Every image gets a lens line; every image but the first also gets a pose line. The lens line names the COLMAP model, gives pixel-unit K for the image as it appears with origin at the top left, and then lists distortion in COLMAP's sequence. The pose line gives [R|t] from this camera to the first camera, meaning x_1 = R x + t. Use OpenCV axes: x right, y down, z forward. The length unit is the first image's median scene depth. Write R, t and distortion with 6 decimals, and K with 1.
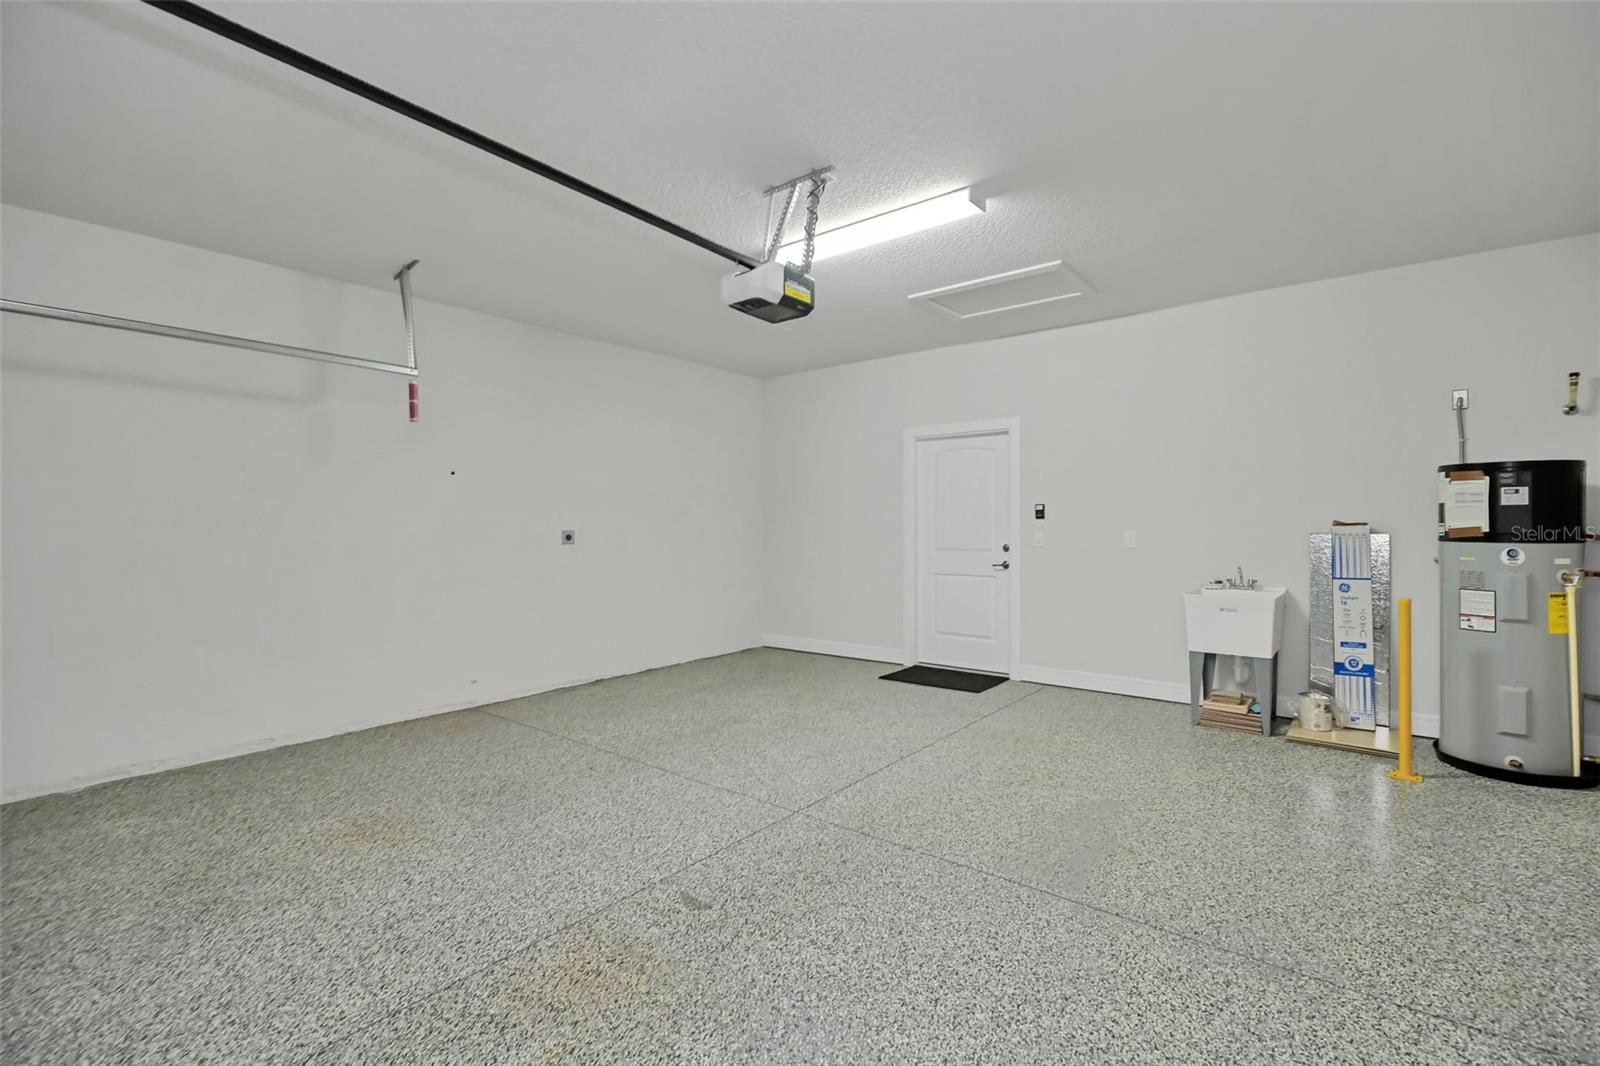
lens RADIAL K [[713.6, 0, 813.1], [0, 713.6, 516.9], [0, 0, 1]] dist [-0.001922, -0.000625]
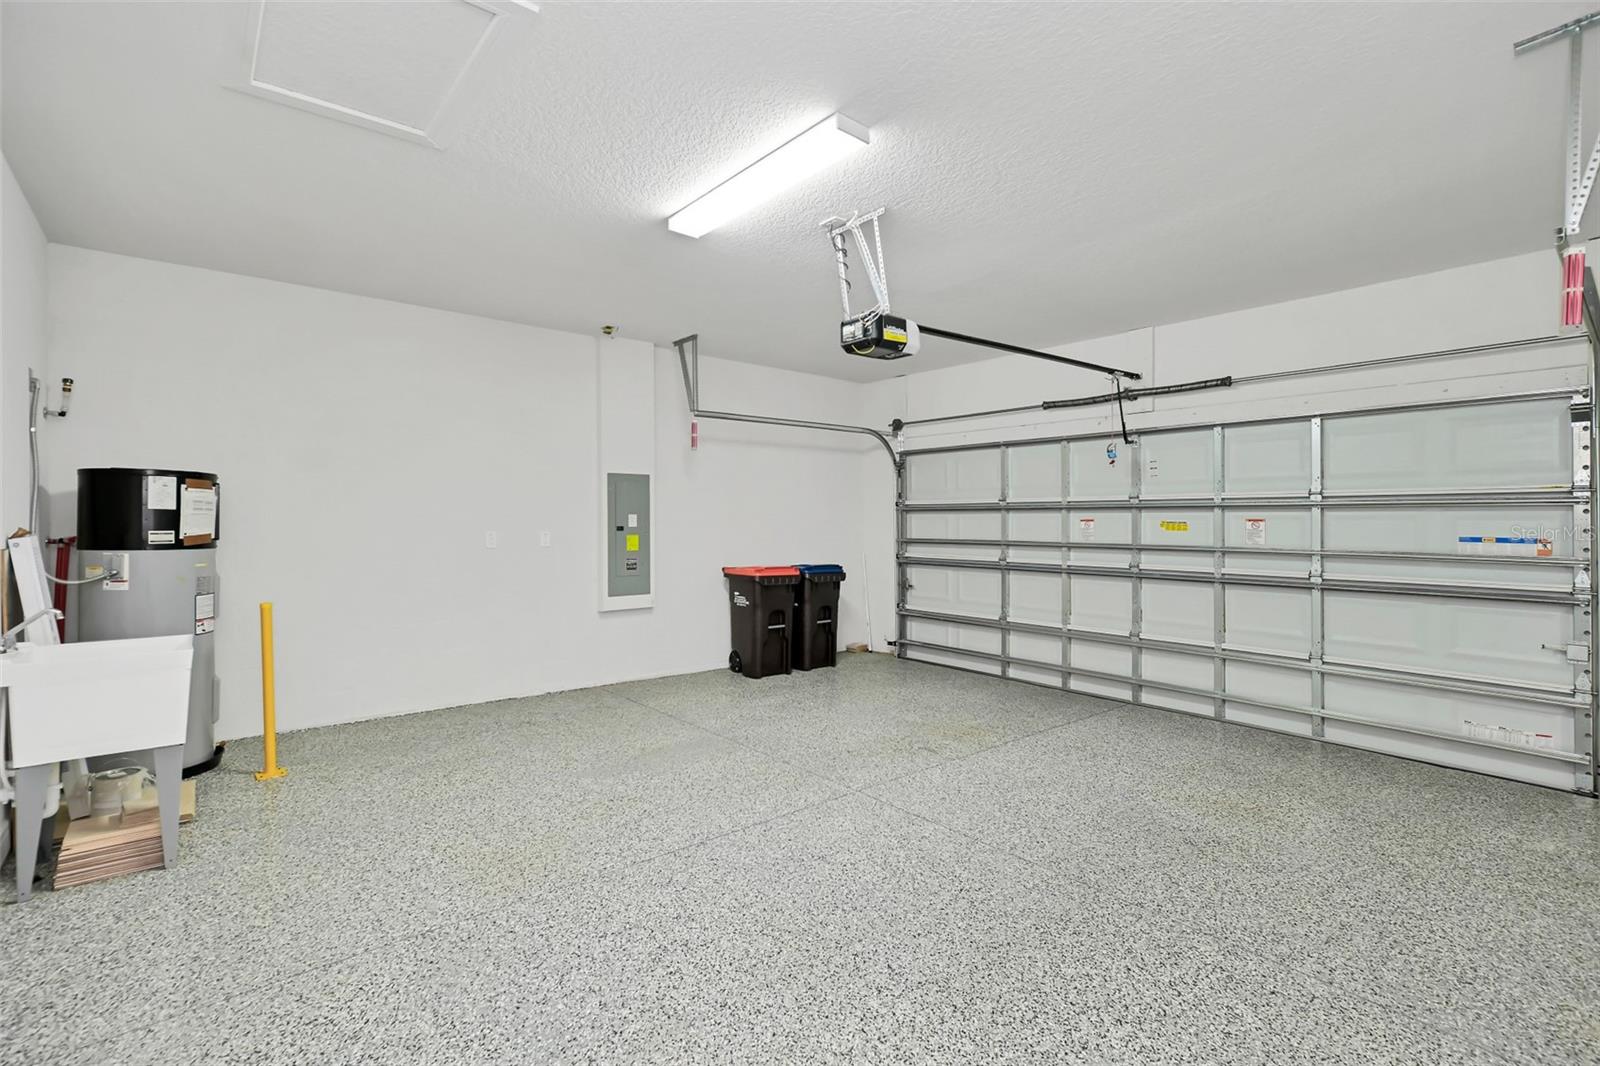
lens RADIAL K [[713.6, 0, 813.1], [0, 713.6, 516.9], [0, 0, 1]] dist [-0.001922, -0.000625]
pose [[-0.983239, 0.000888, 0.182321, -0.151129], [-0.003418, 0.999723, -0.023300, 0.011222], [-0.182291, -0.023533, -0.982963, 2.026368]]
